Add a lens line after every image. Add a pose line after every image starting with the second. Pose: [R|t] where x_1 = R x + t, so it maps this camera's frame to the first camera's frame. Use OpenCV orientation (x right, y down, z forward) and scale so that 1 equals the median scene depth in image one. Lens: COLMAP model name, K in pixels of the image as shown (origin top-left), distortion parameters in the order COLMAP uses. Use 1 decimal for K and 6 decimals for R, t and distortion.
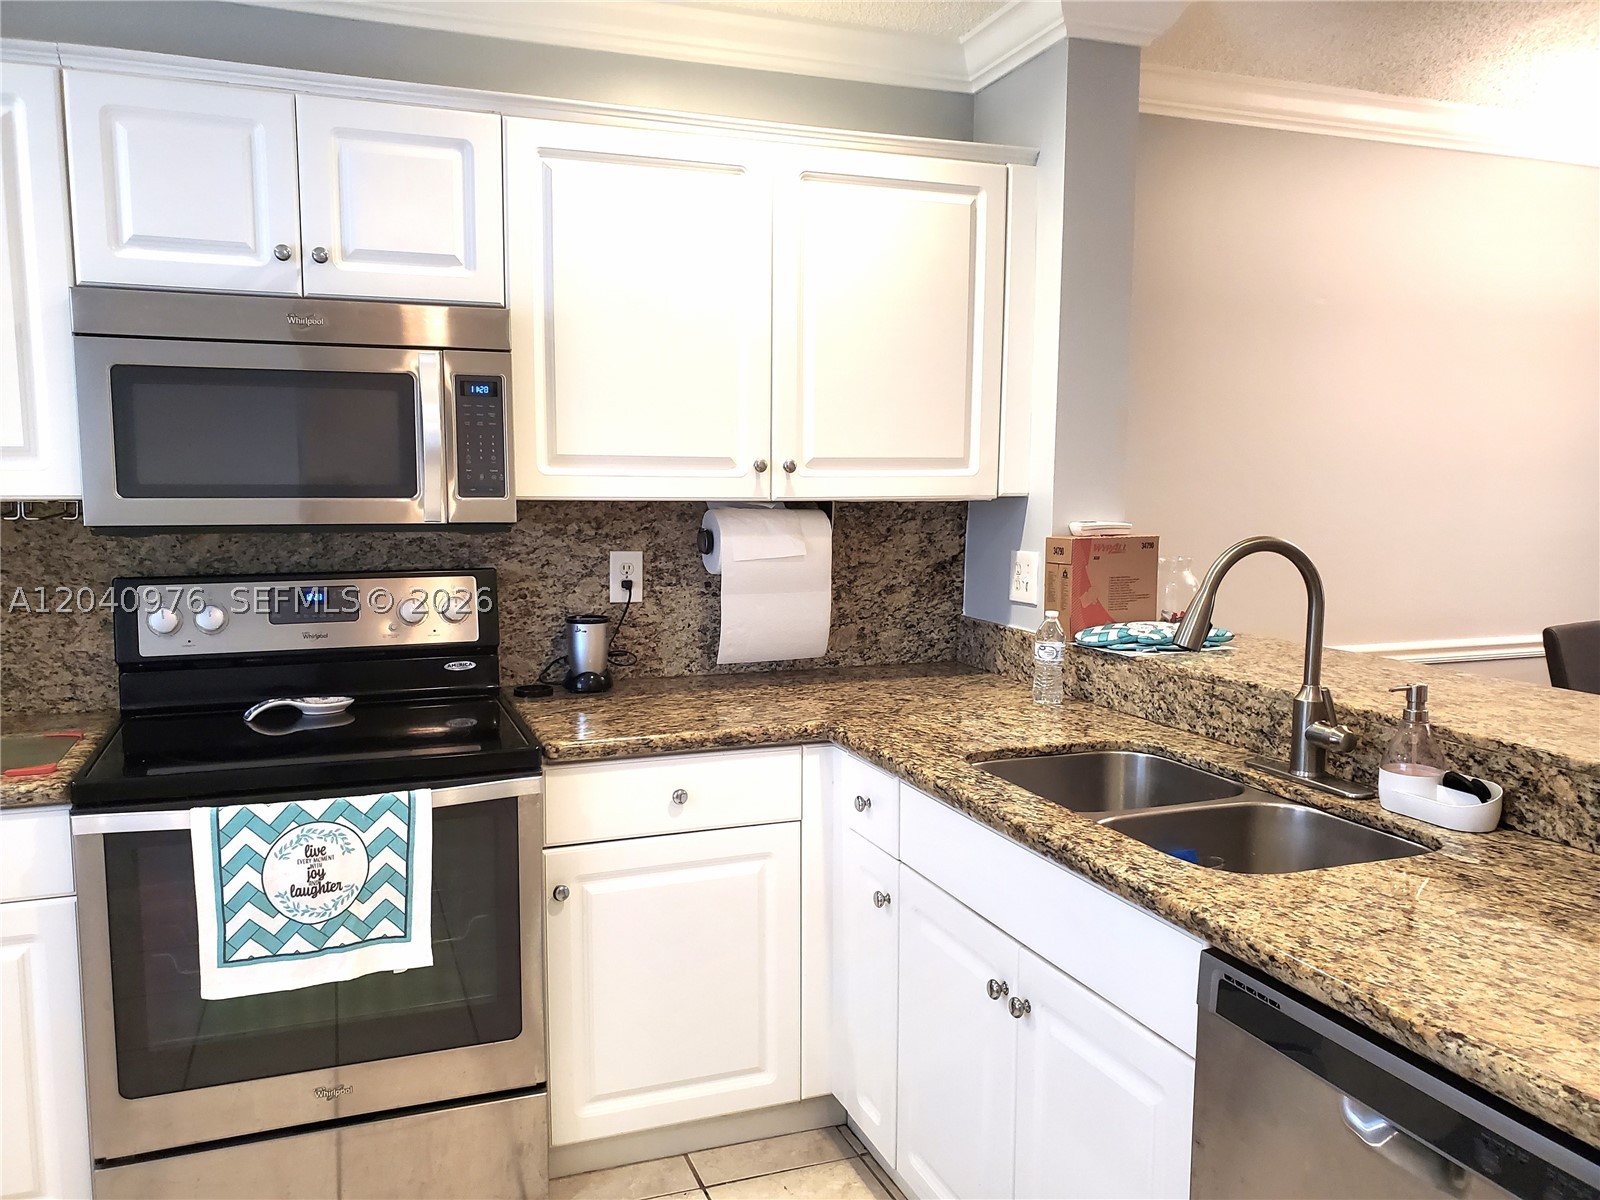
lens RADIAL K [[1245.8, 0, 789.1], [0, 1245.8, 620.6], [0, 0, 1]] dist [0.068823, -0.084836]
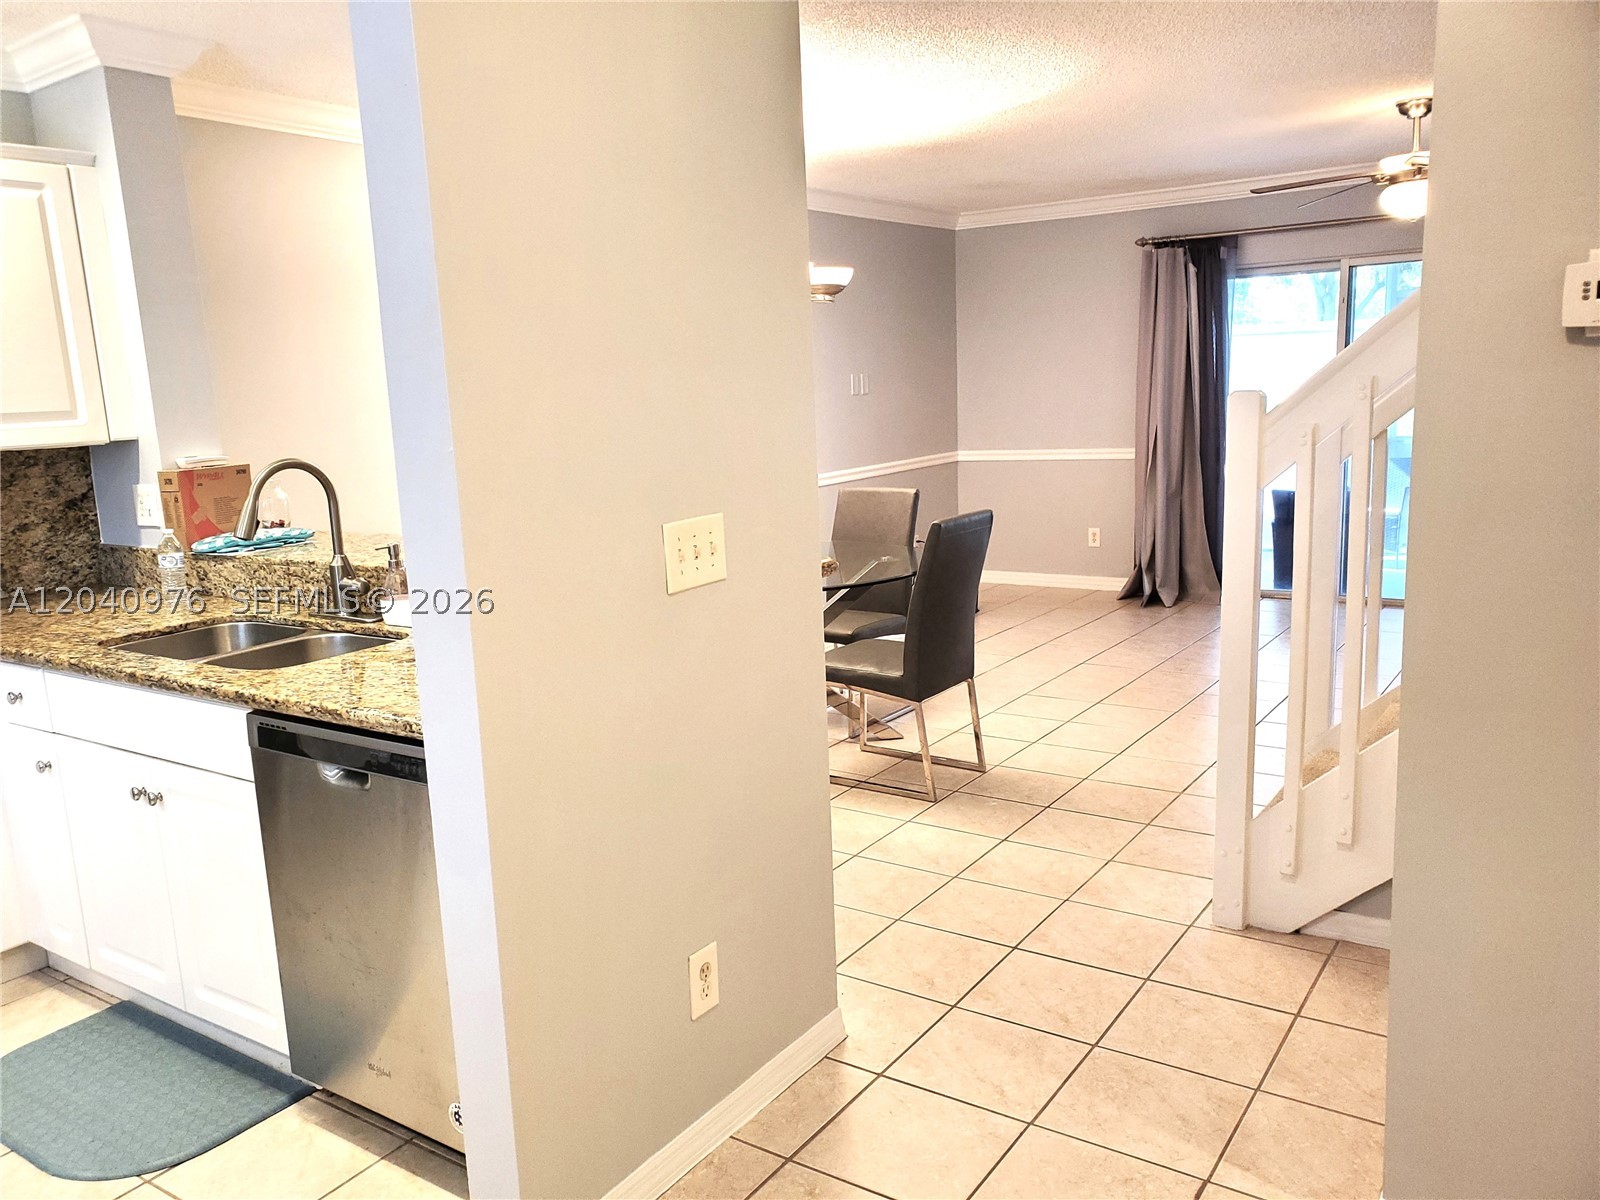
lens RADIAL K [[1257.4, 0, 793.5], [0, 1257.4, 632.4], [0, 0, 1]] dist [0.002373, 0.010213]
pose [[0.823247, -0.150745, 0.547303, 0.019498], [0.114112, 0.988363, 0.100582, 0.044397], [-0.556097, -0.020350, 0.830868, -0.463977]]
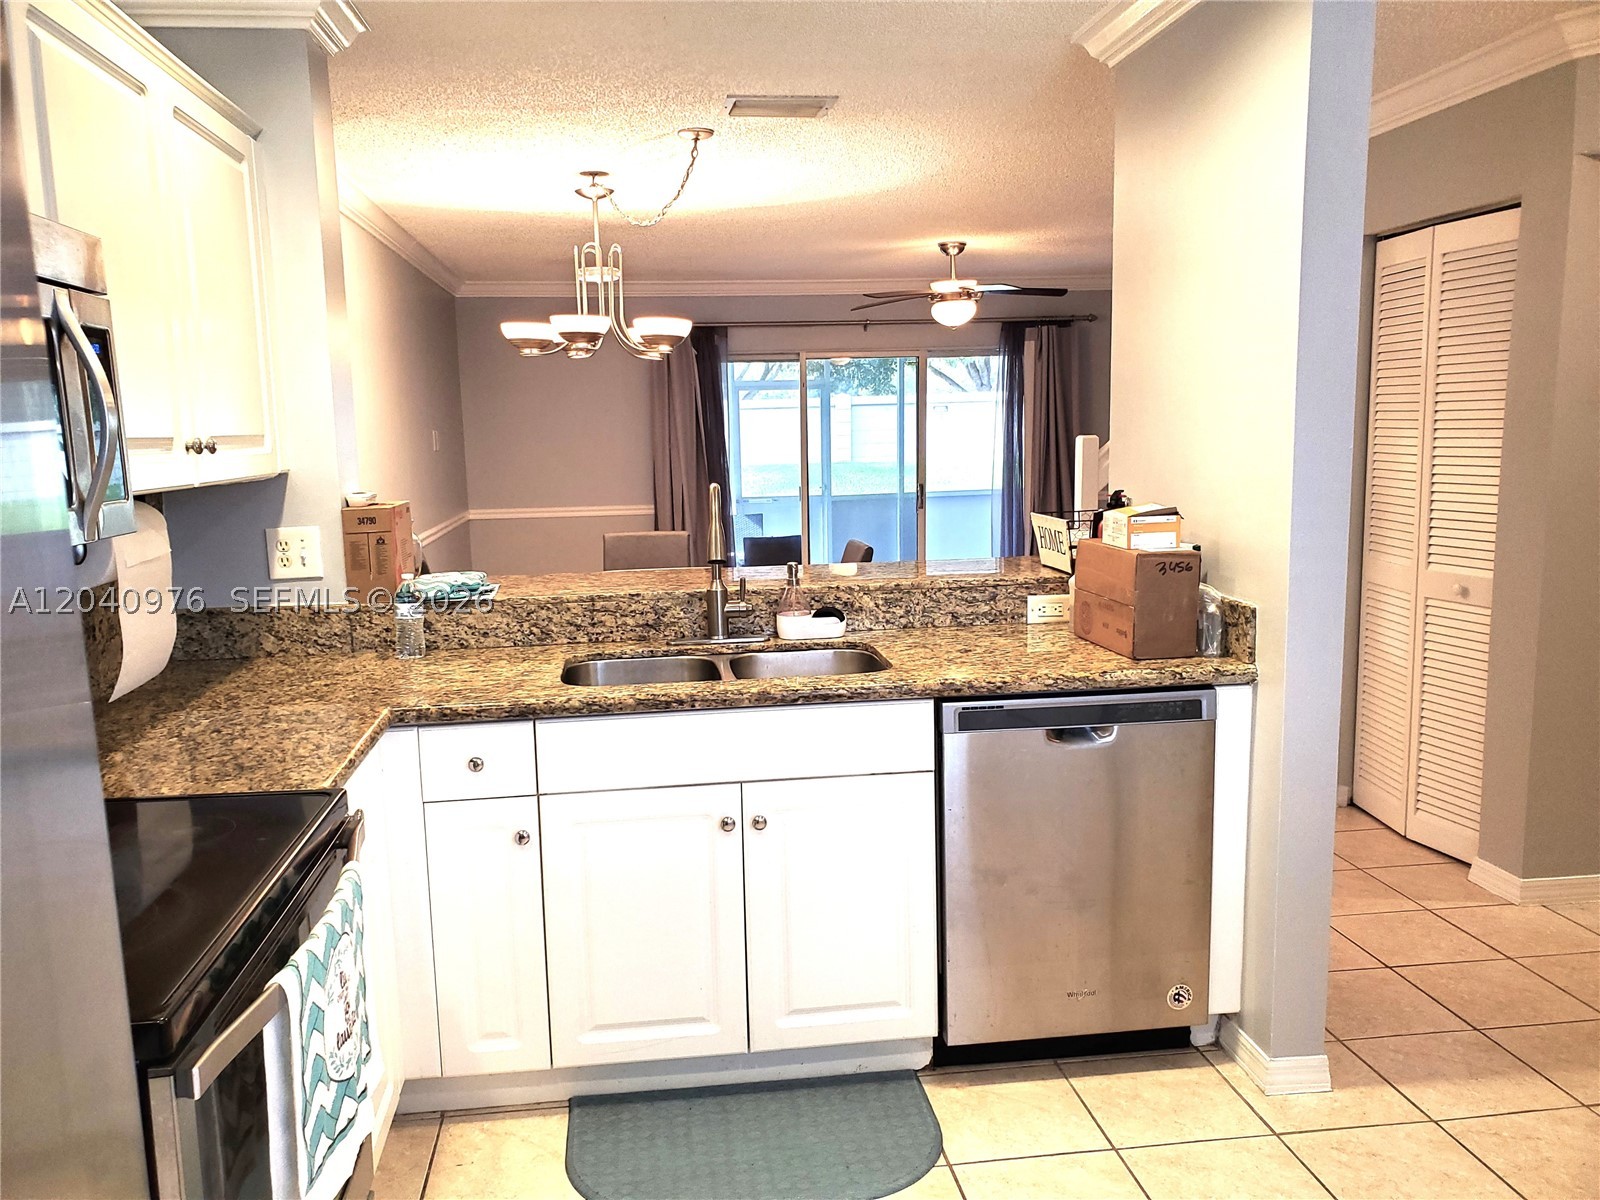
lens RADIAL K [[1245.8, 0, 789.1], [0, 1245.8, 620.6], [0, 0, 1]] dist [0.068823, -0.084836]
pose [[0.233003, -0.157517, 0.959634, -0.840787], [0.140918, 0.981848, 0.126948, -0.065007], [-0.962212, 0.105650, 0.250971, 0.441323]]
